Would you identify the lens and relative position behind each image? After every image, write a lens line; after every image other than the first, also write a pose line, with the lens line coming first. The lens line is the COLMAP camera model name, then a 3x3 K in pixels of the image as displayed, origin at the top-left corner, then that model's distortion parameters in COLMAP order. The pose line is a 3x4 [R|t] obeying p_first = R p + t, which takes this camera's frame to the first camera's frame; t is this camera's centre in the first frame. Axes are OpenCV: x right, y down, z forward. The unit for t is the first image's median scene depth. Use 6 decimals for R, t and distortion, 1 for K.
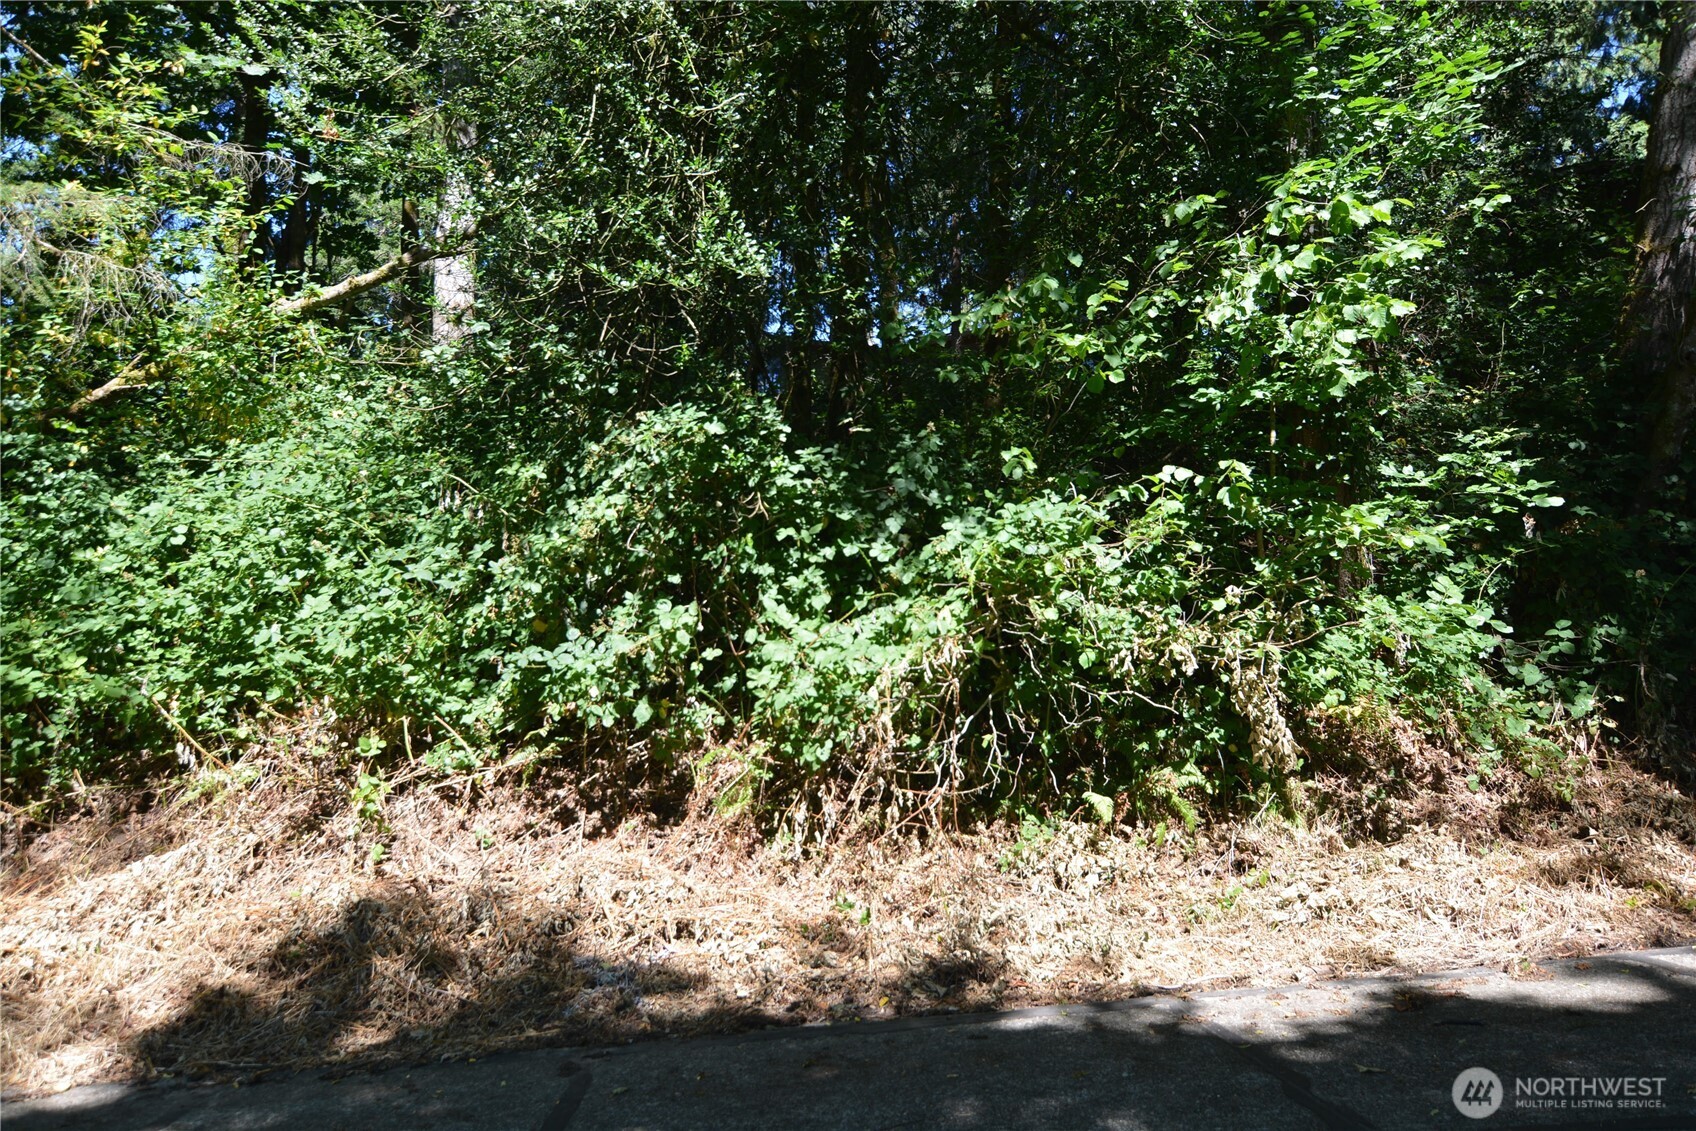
lens RADIAL K [[1047.3, 0, 848.0], [0, 1047.3, 565.5], [0, 0, 1]] dist [-0.001813, -0.011416]
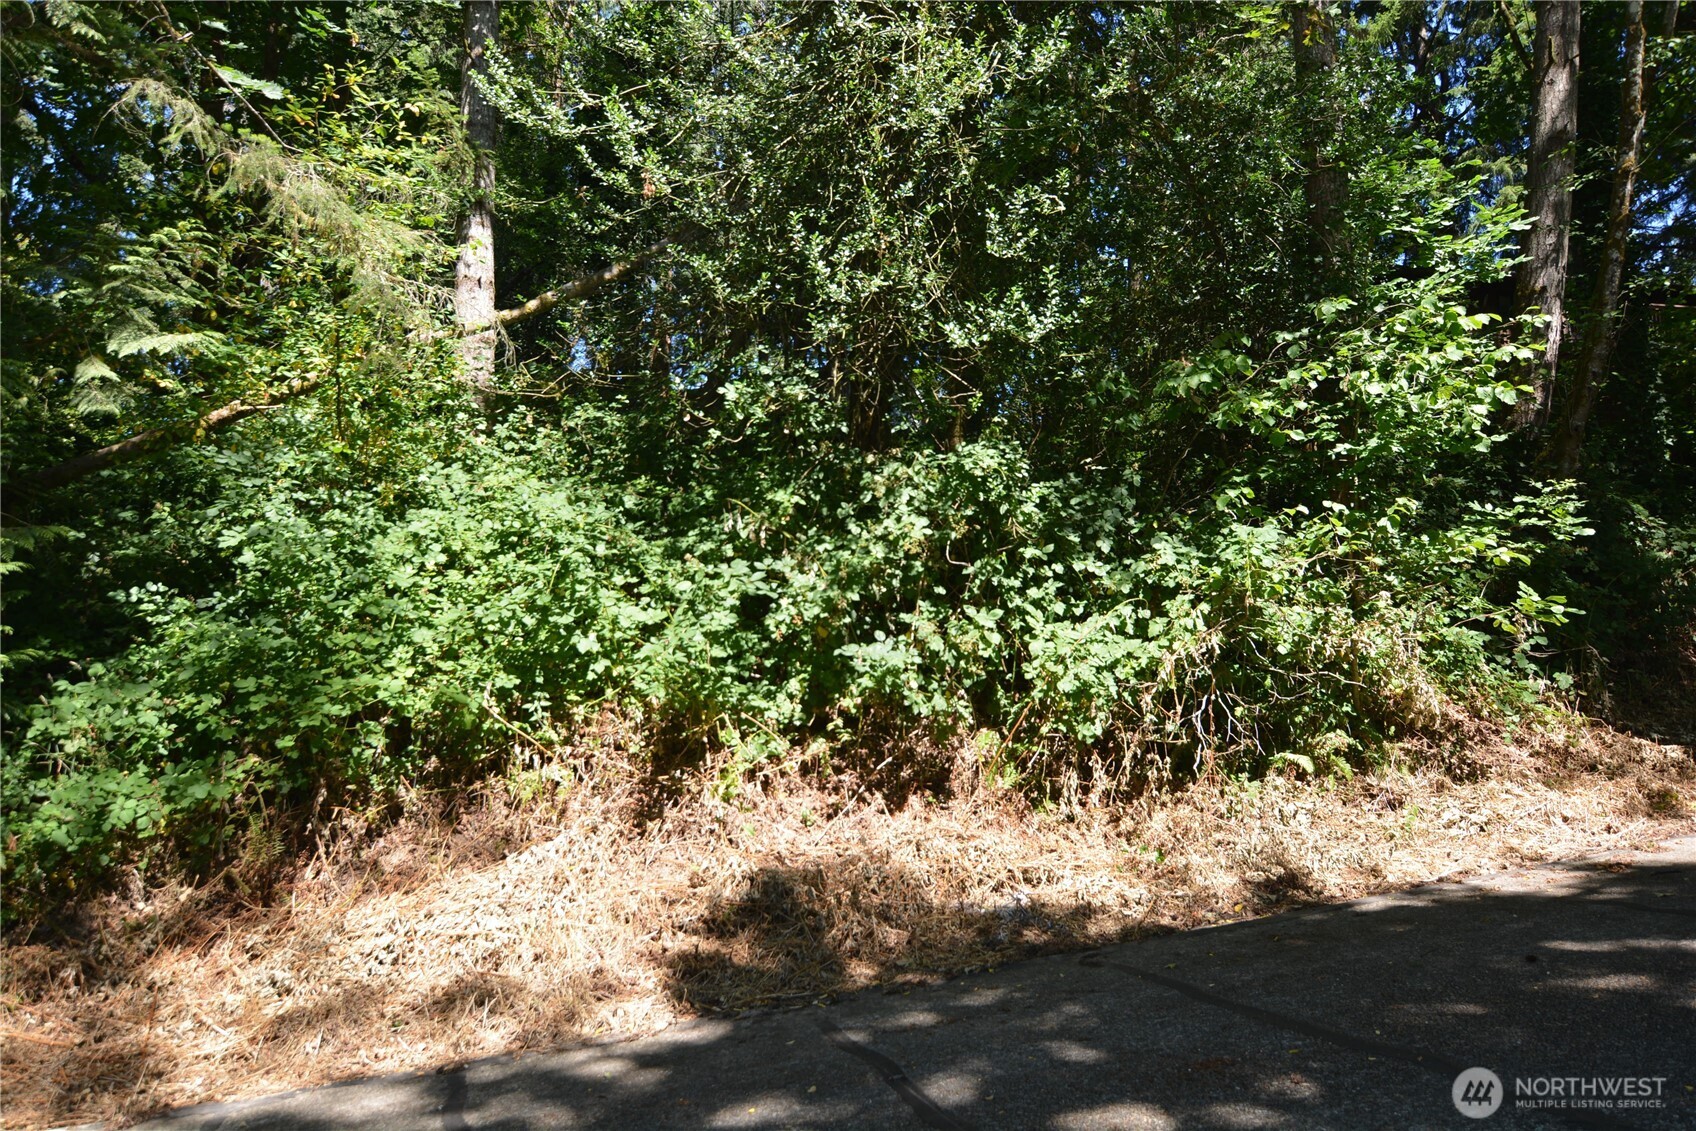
lens RADIAL K [[1047.3, 0, 848.0], [0, 1047.3, 565.5], [0, 0, 1]] dist [-0.001813, -0.011416]
pose [[0.970400, 0.004546, 0.241462, -0.578366], [0.005065, 0.999220, -0.039168, 0.032191], [-0.241452, 0.039231, 0.969619, -0.124185]]
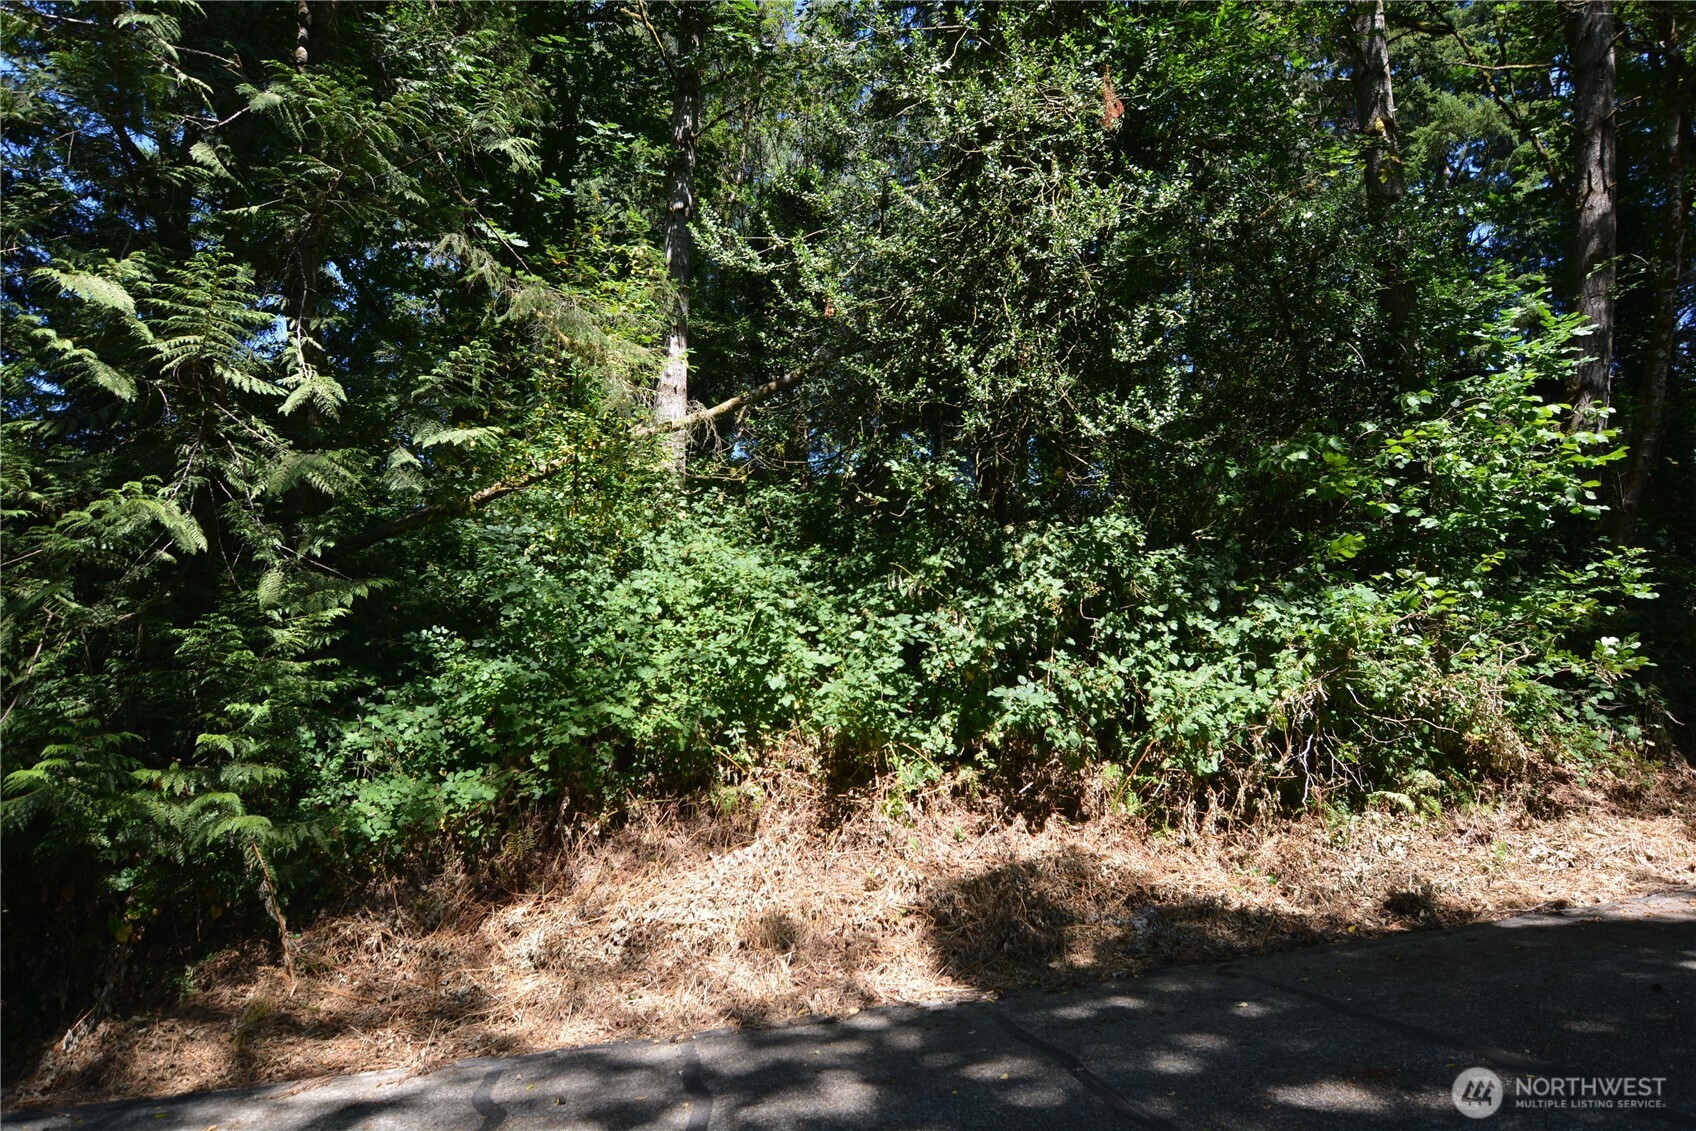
lens RADIAL K [[863.4, 0, 846.7], [0, 863.4, 572.3], [0, 0, 1]] dist [0.000822, -0.015558]
pose [[0.988694, 0.025514, 0.147763, -0.661048], [-0.011367, 0.995335, -0.095803, 0.035846], [-0.149518, 0.093040, 0.984372, -0.091404]]
